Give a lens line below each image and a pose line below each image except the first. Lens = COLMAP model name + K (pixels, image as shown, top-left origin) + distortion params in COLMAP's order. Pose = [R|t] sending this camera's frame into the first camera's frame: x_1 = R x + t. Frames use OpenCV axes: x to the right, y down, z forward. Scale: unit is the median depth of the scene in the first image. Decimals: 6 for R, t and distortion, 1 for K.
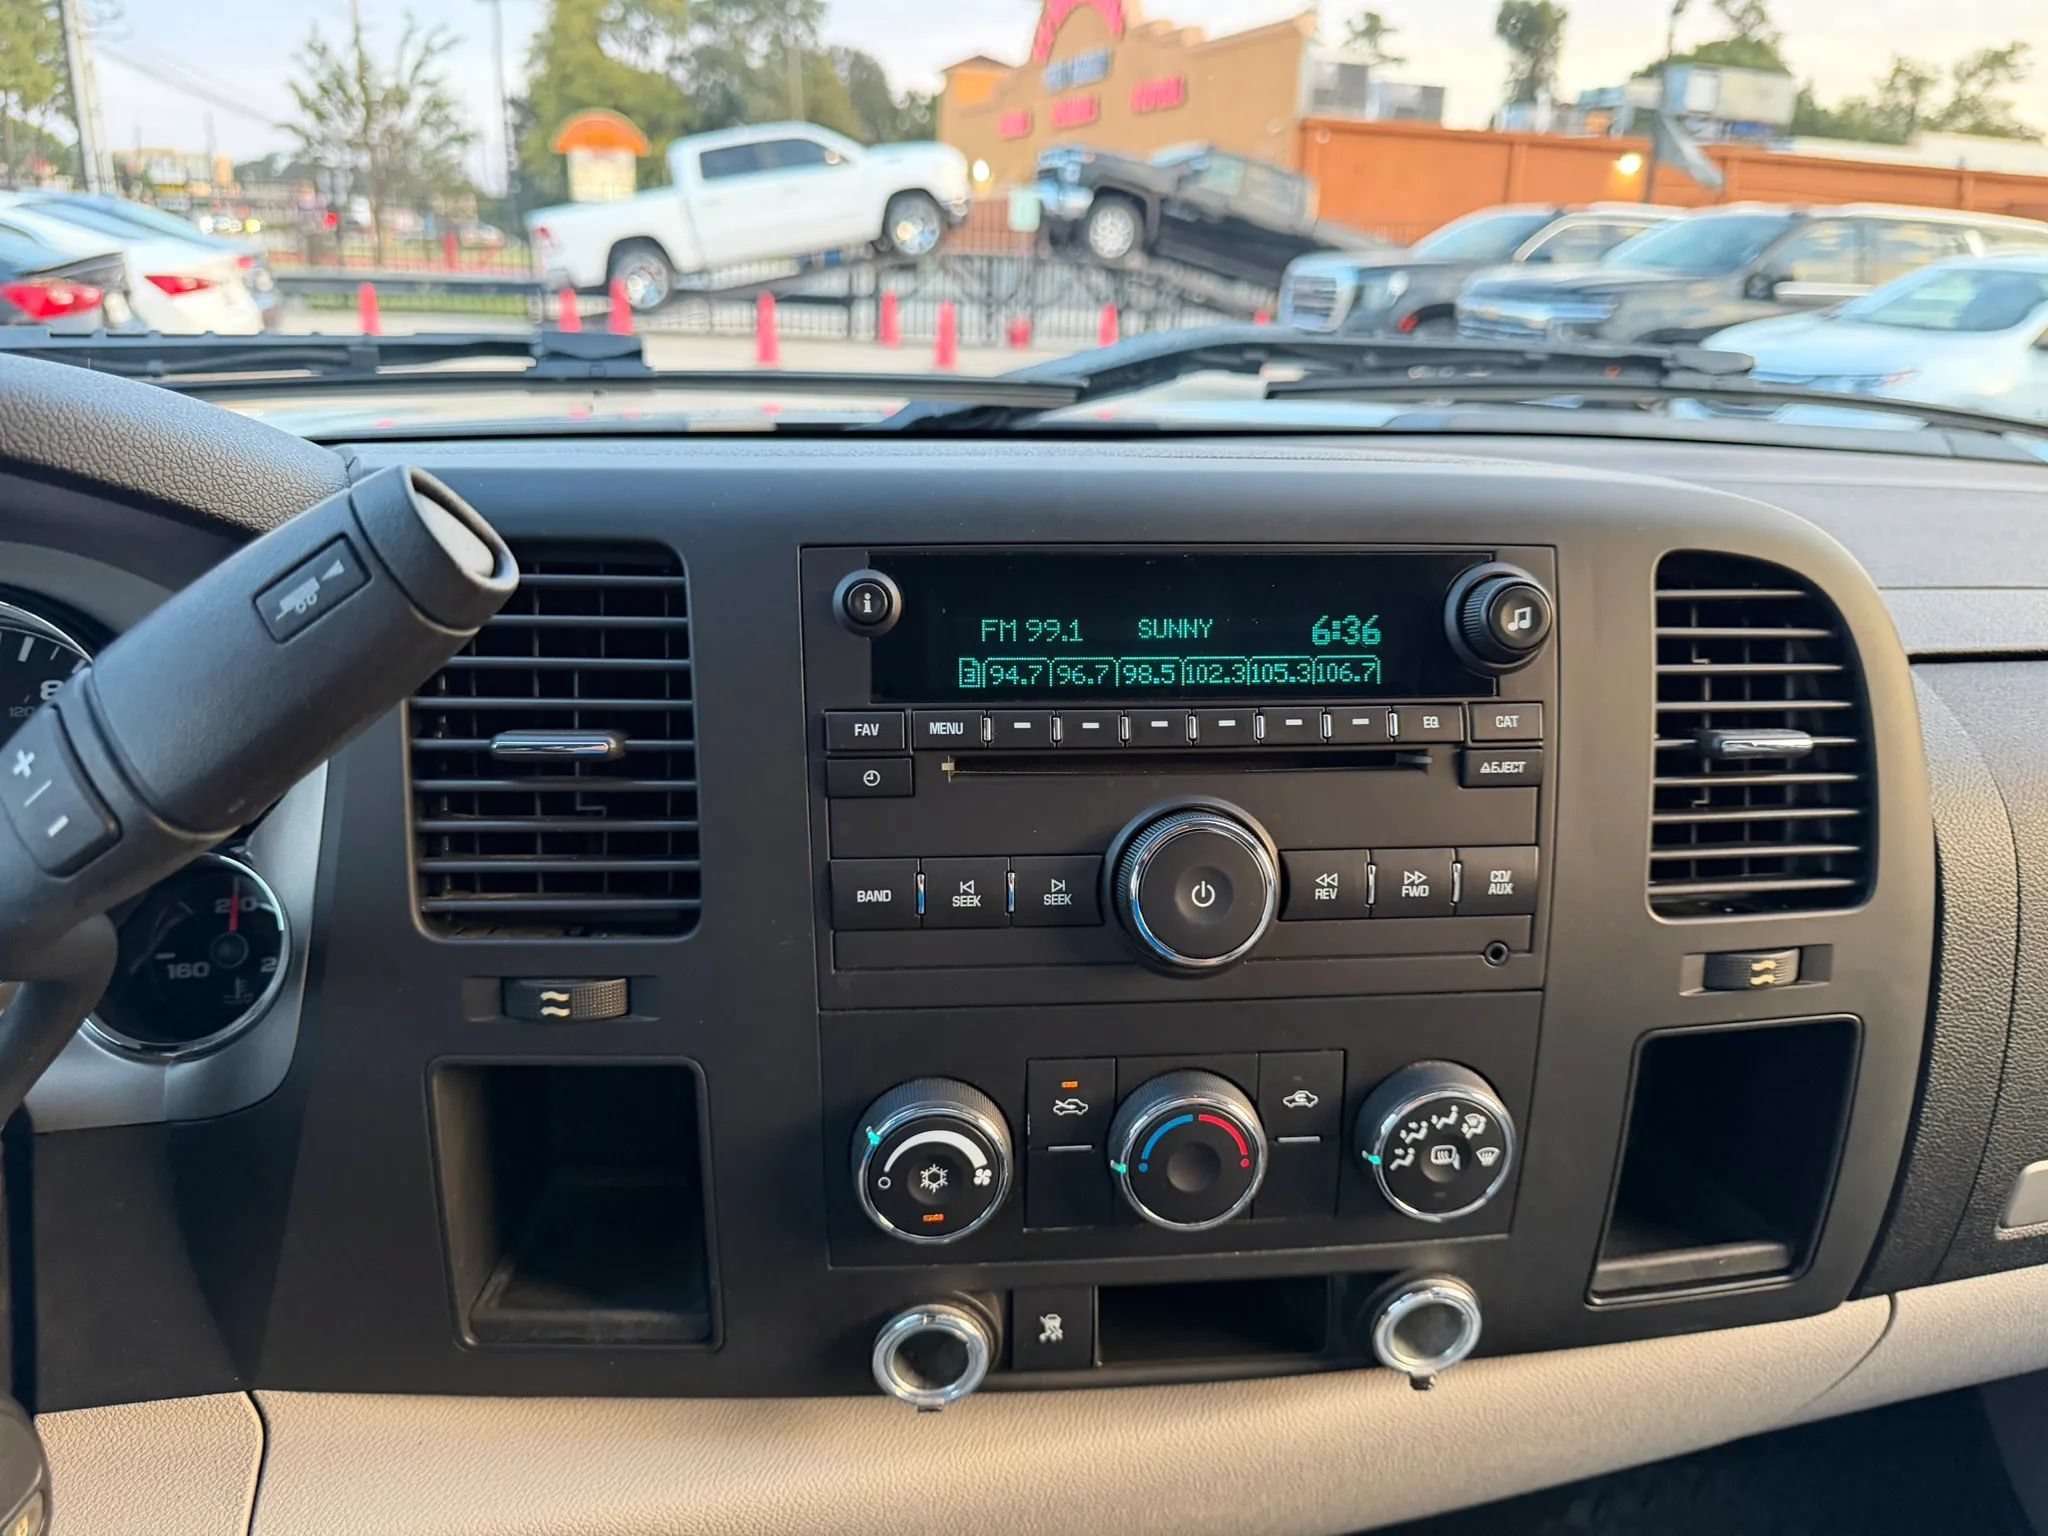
lens RADIAL K [[1486.7, 0, 1055.6], [0, 1486.7, 779.6], [0, 0, 1]] dist [-0.027554, 0.003104]
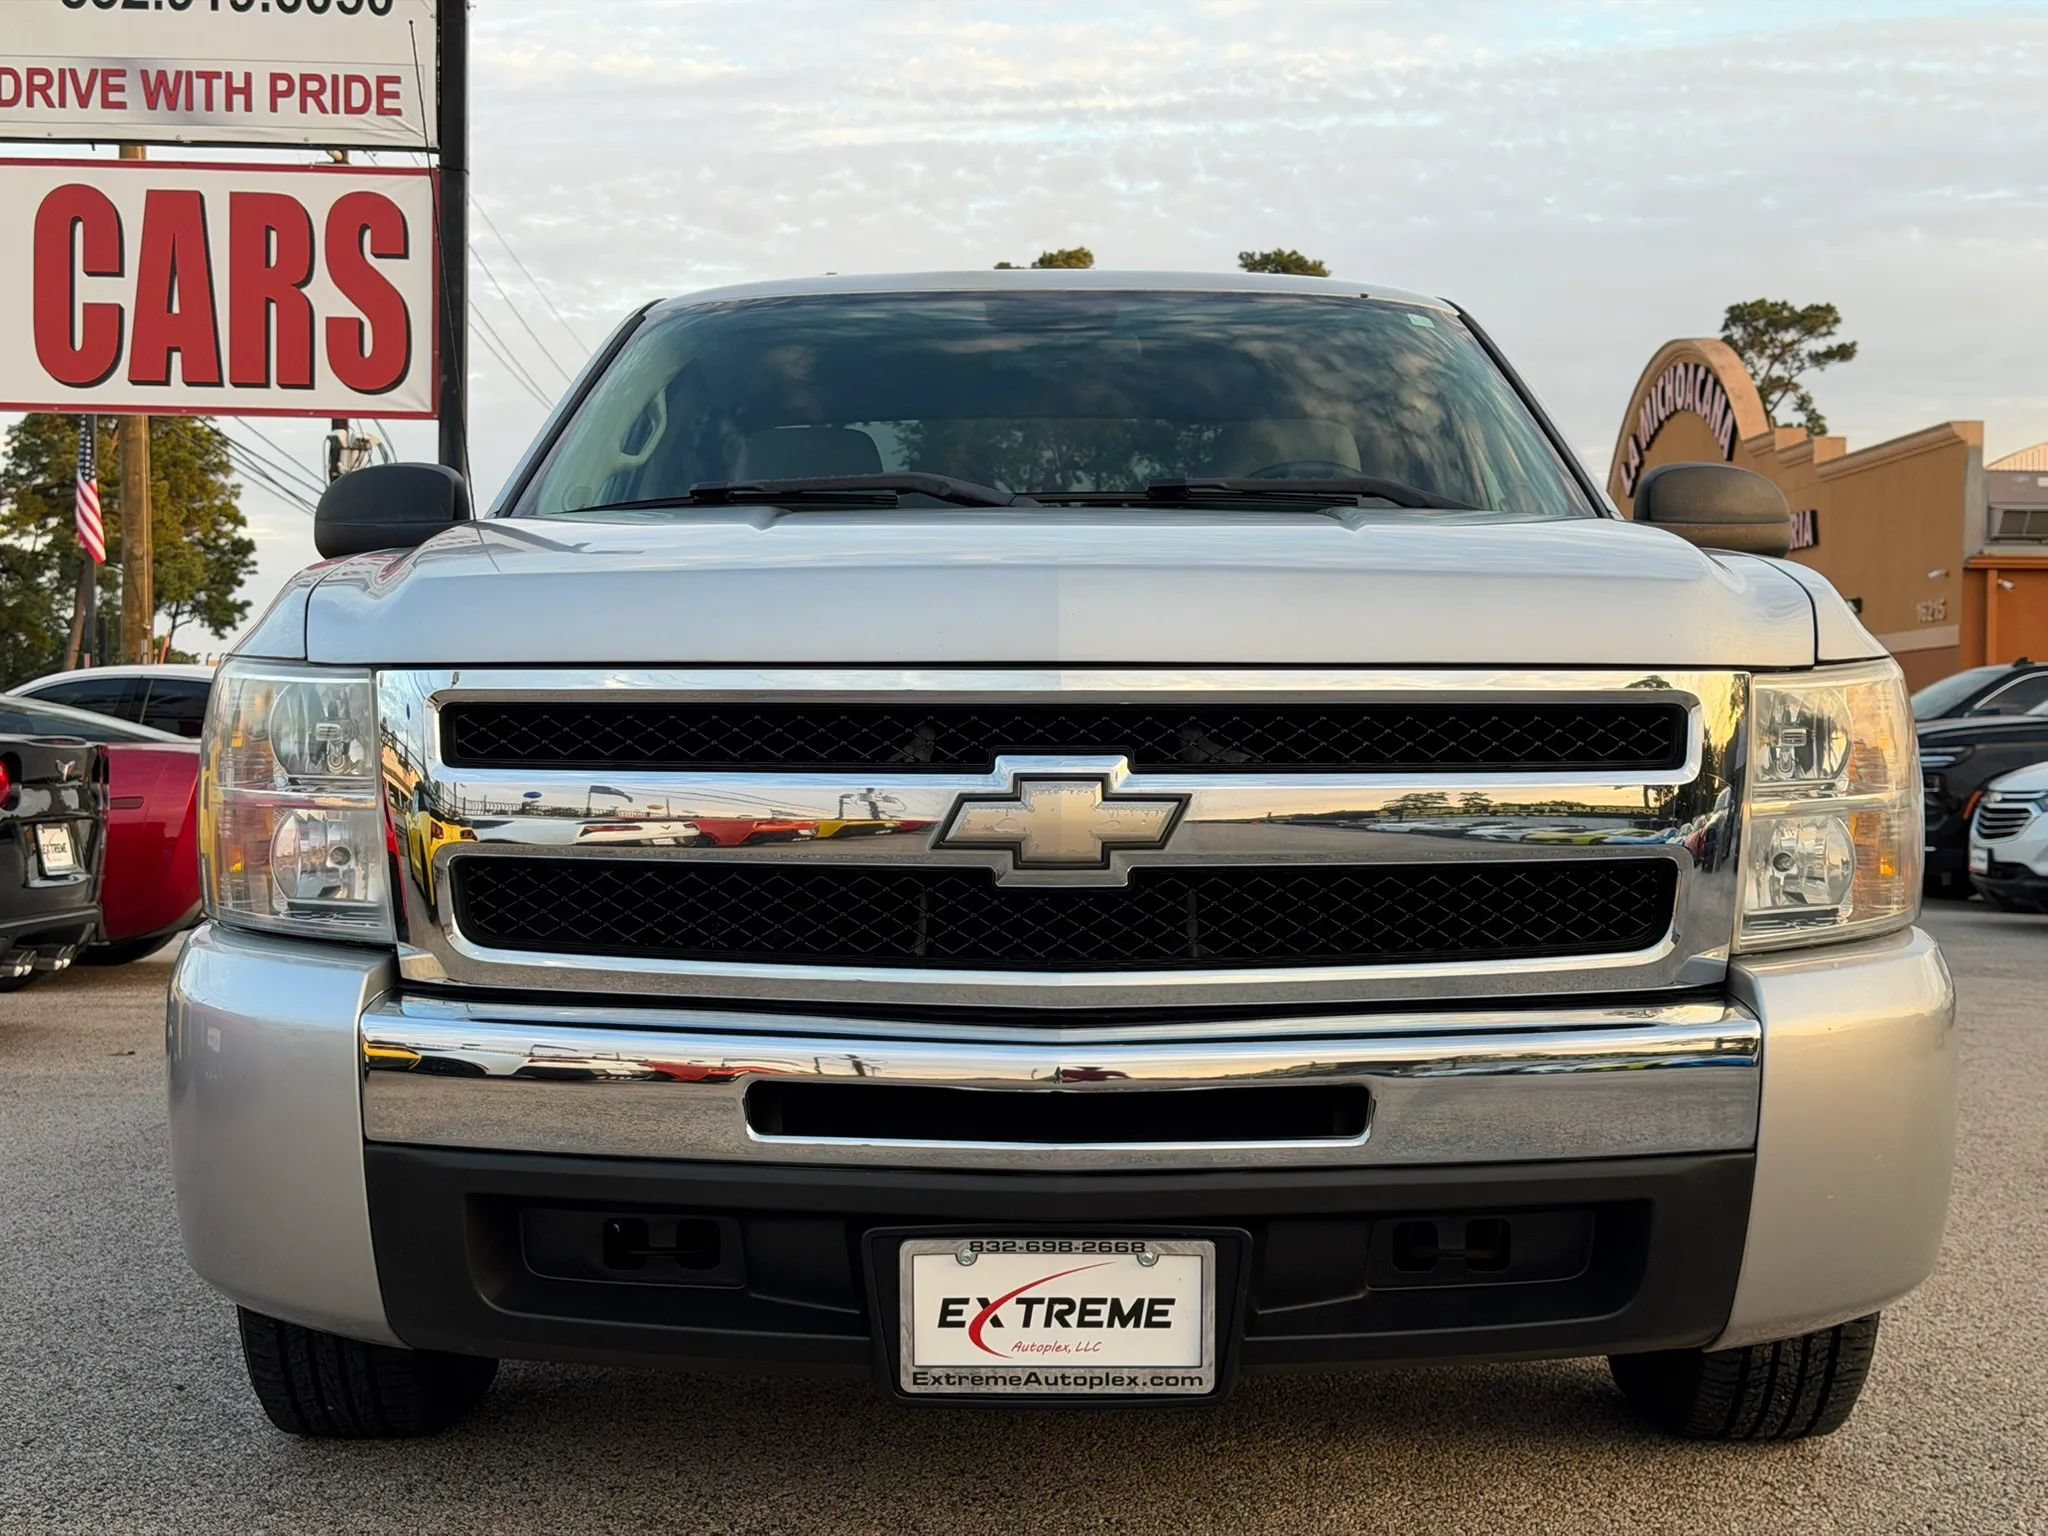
lens RADIAL K [[2840.5, 0, 1013.3], [0, 2840.5, 772.8], [0, 0, 1]] dist [0.202981, -0.504697]
pose [[0.964324, -0.026662, -0.263380, 0.136017], [-0.065612, 0.939802, -0.335362, 0.179587], [0.256466, 0.340678, 0.904524, -0.422406]]
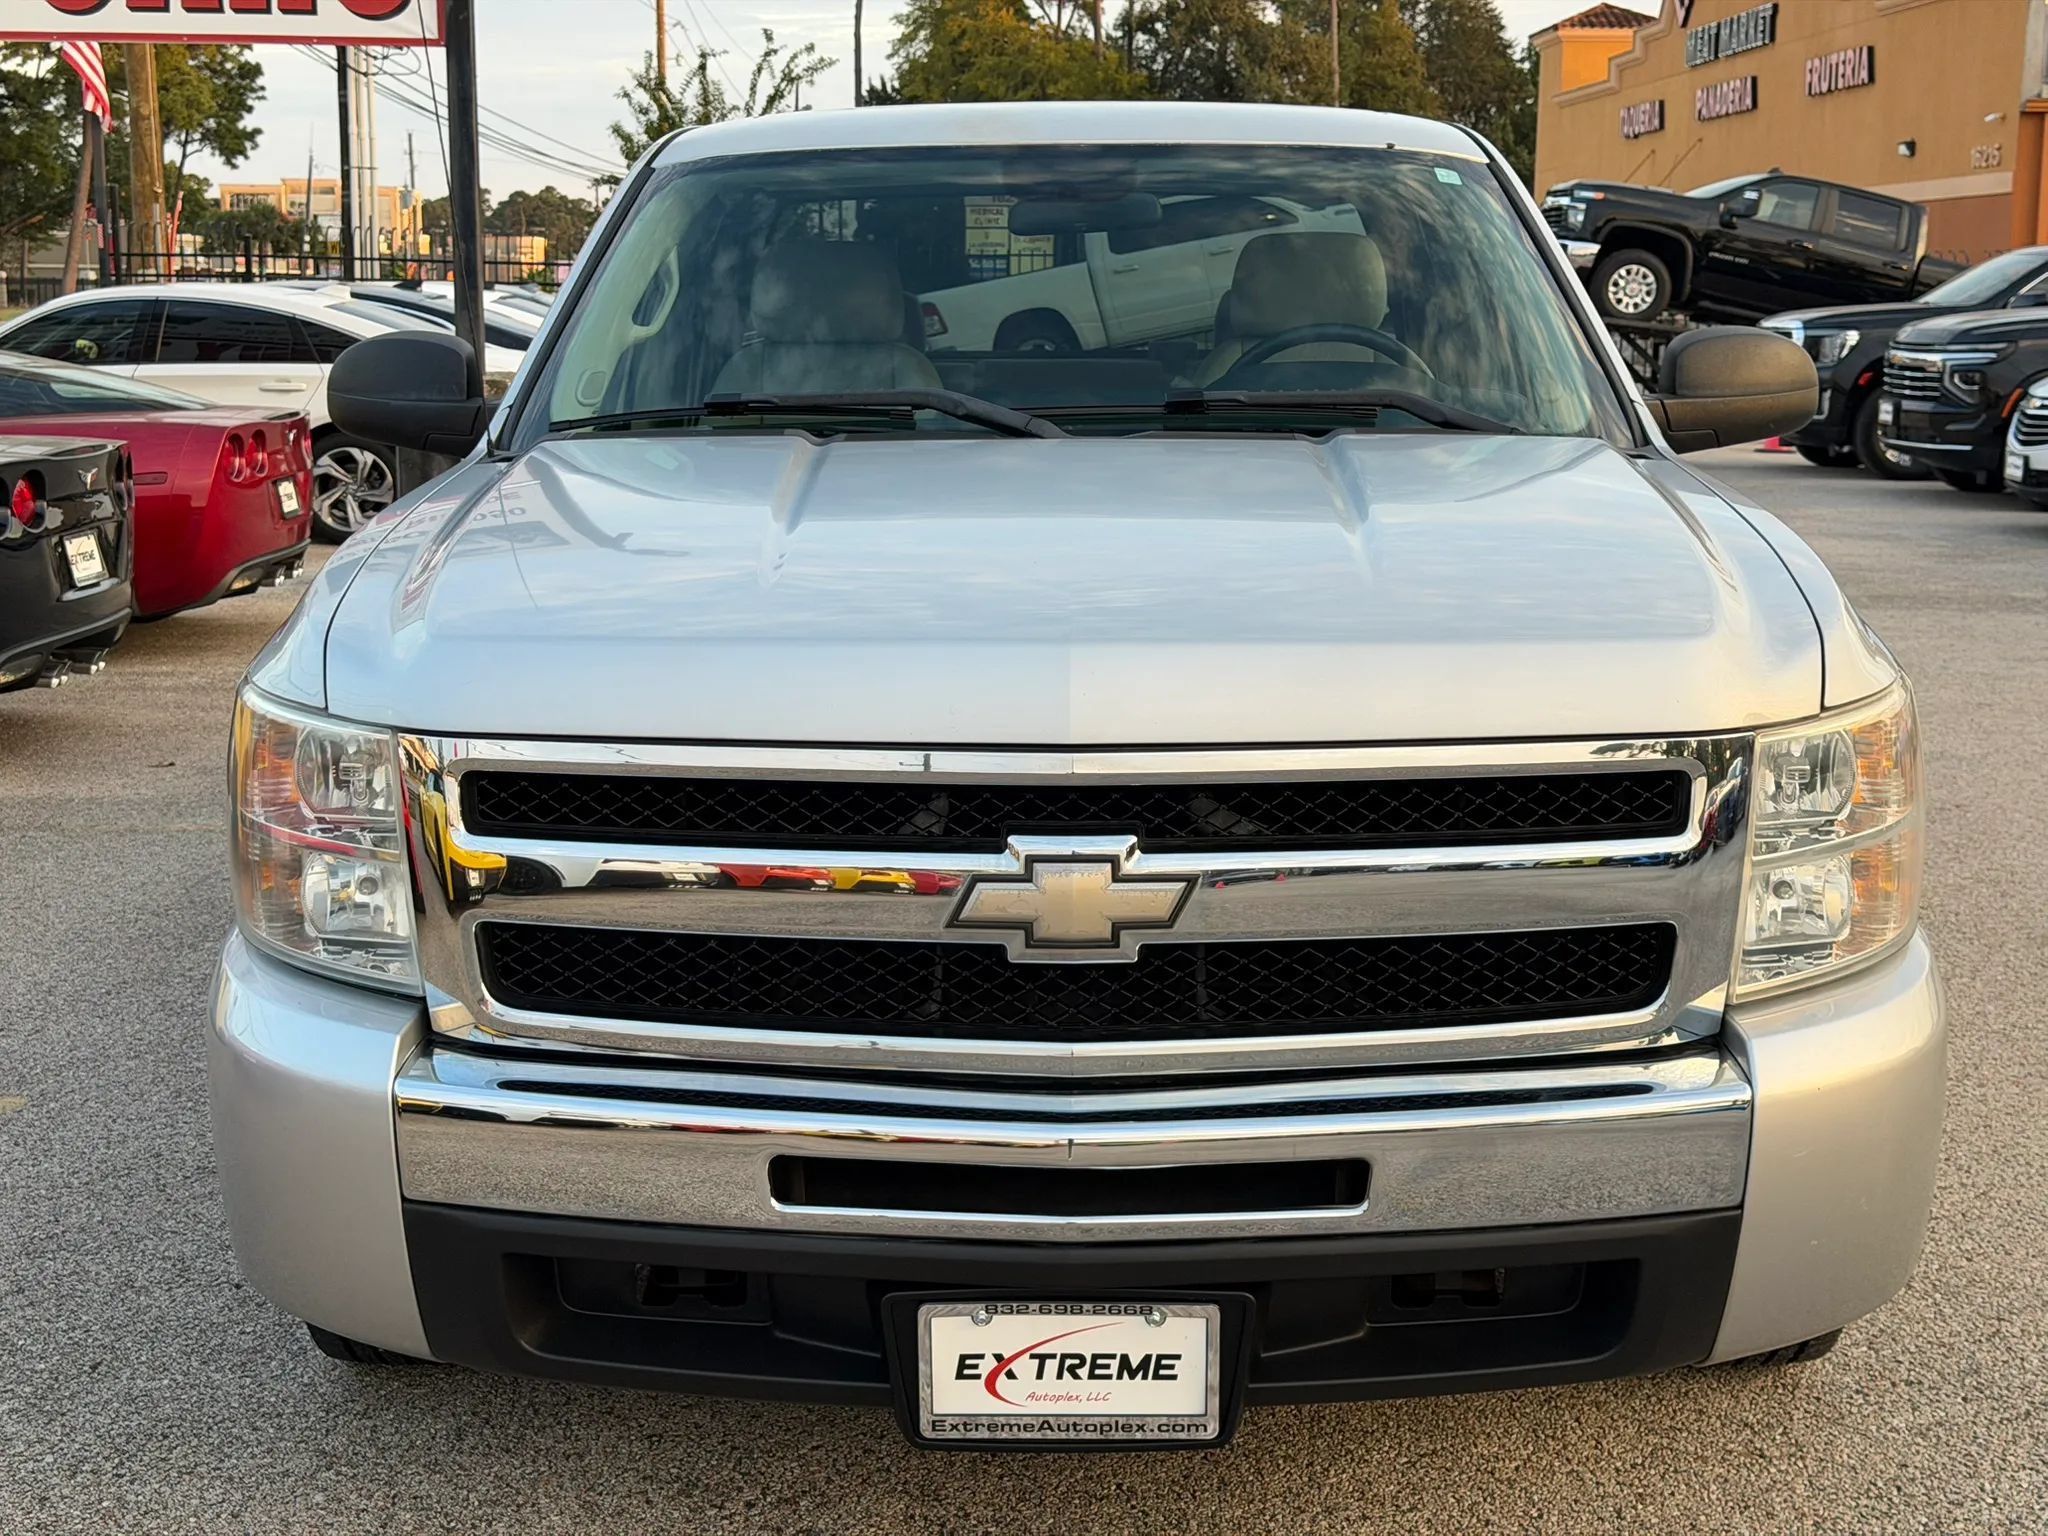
lens RADIAL K [[2842.6, 0, 1024.0], [0, 2842.6, 768.0], [0, 0, 1]] dist [0.192865, -0.457798]
pose [[0.962359, 0.013416, -0.271451, 0.137637], [-0.063979, 0.981895, -0.178294, 0.155344], [0.264145, 0.188950, 0.945794, -0.430909]]
